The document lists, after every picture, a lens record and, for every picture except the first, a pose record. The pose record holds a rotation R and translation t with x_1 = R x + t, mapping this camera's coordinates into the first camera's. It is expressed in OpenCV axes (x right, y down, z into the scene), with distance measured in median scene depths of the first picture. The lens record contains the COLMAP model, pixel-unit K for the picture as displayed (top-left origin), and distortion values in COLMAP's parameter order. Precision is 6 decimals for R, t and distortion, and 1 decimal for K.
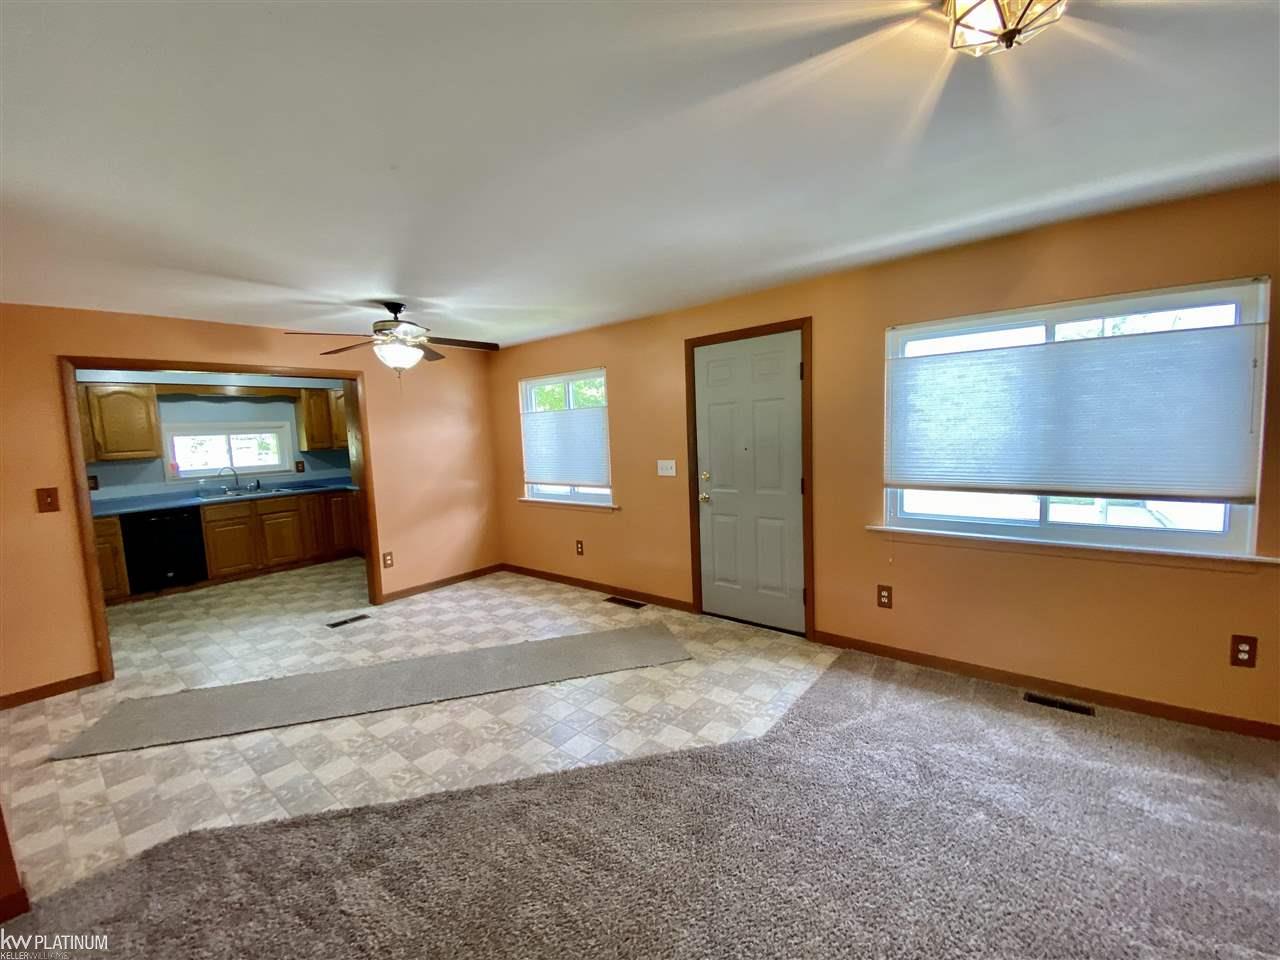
lens RADIAL K [[517.7, 0, 633.2], [0, 517.7, 475.7], [0, 0, 1]] dist [0.028105, -0.023864]
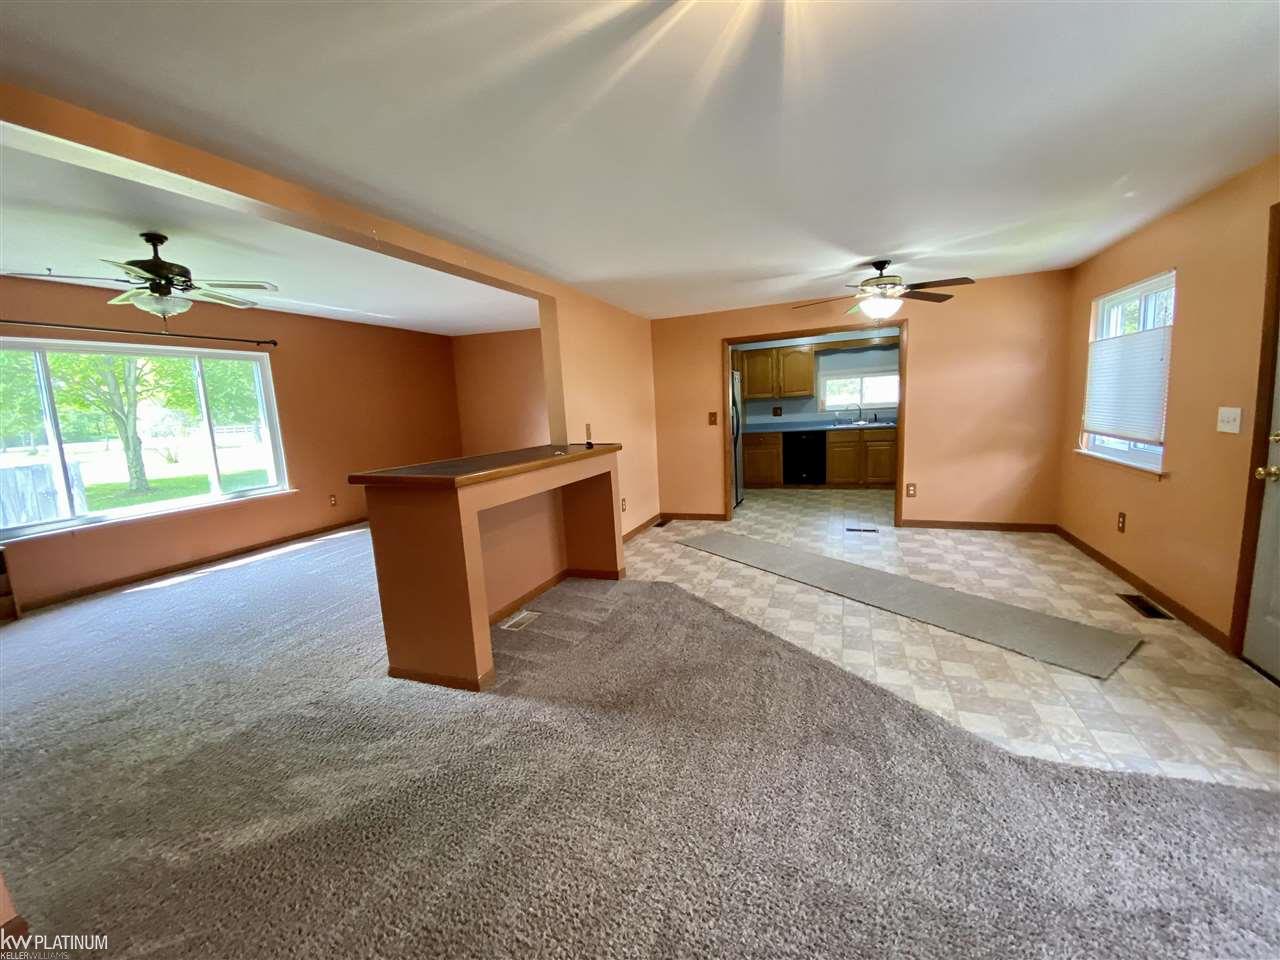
lens RADIAL K [[517.7, 0, 633.2], [0, 517.7, 475.7], [0, 0, 1]] dist [0.028105, -0.023864]
pose [[0.294537, 0.154538, -0.943062, 0.433719], [-0.041979, 0.987978, 0.148787, -0.011019], [0.954718, -0.004234, 0.297483, 0.112613]]
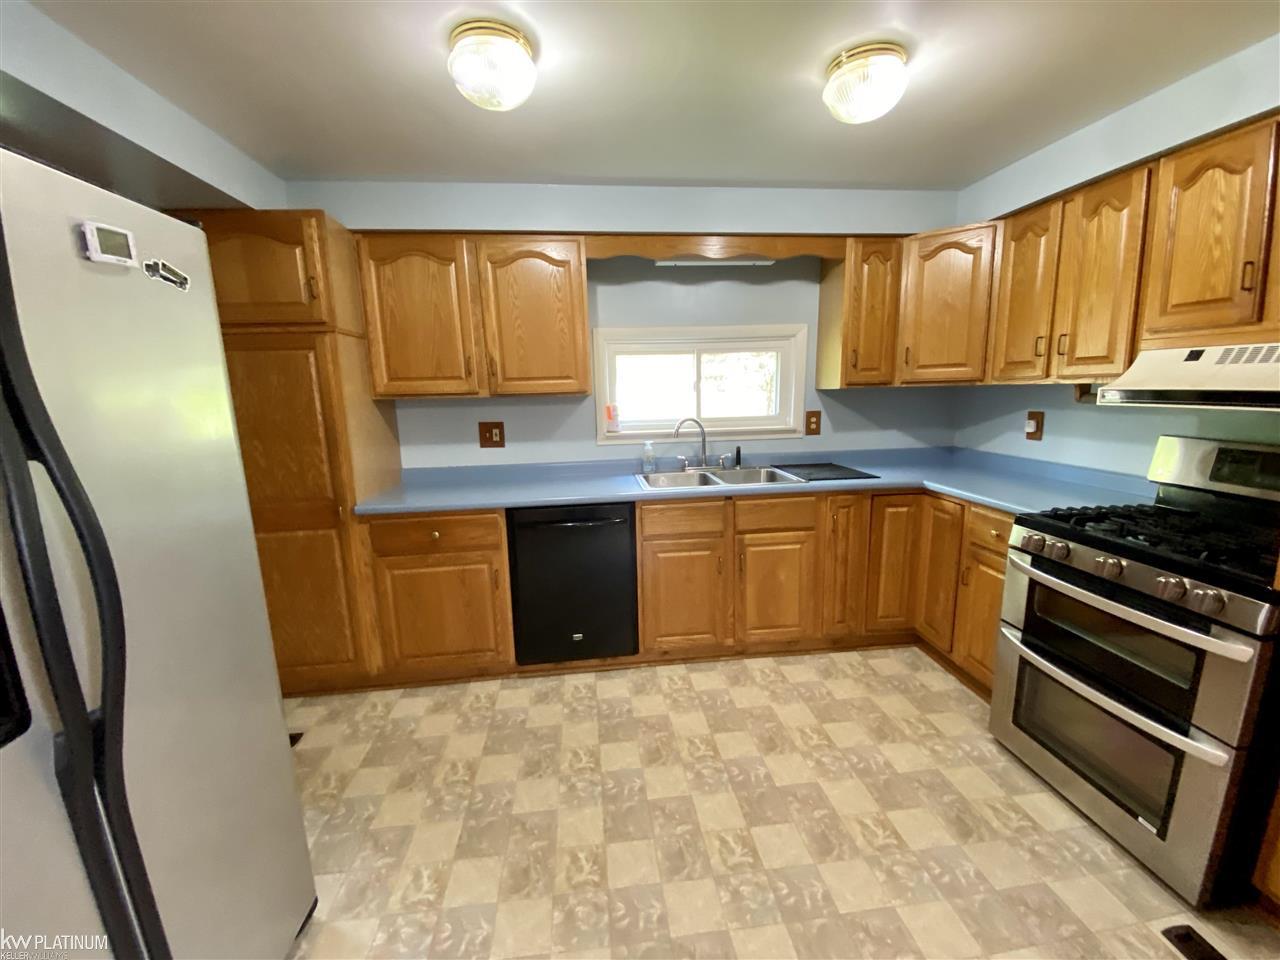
lens RADIAL K [[517.7, 0, 633.2], [0, 517.7, 475.7], [0, 0, 1]] dist [0.028105, -0.023864]
pose [[0.710943, 0.143693, -0.688413, -0.645324], [-0.070525, 0.988536, 0.133504, -0.032585], [0.699704, -0.046363, 0.712927, 0.834649]]
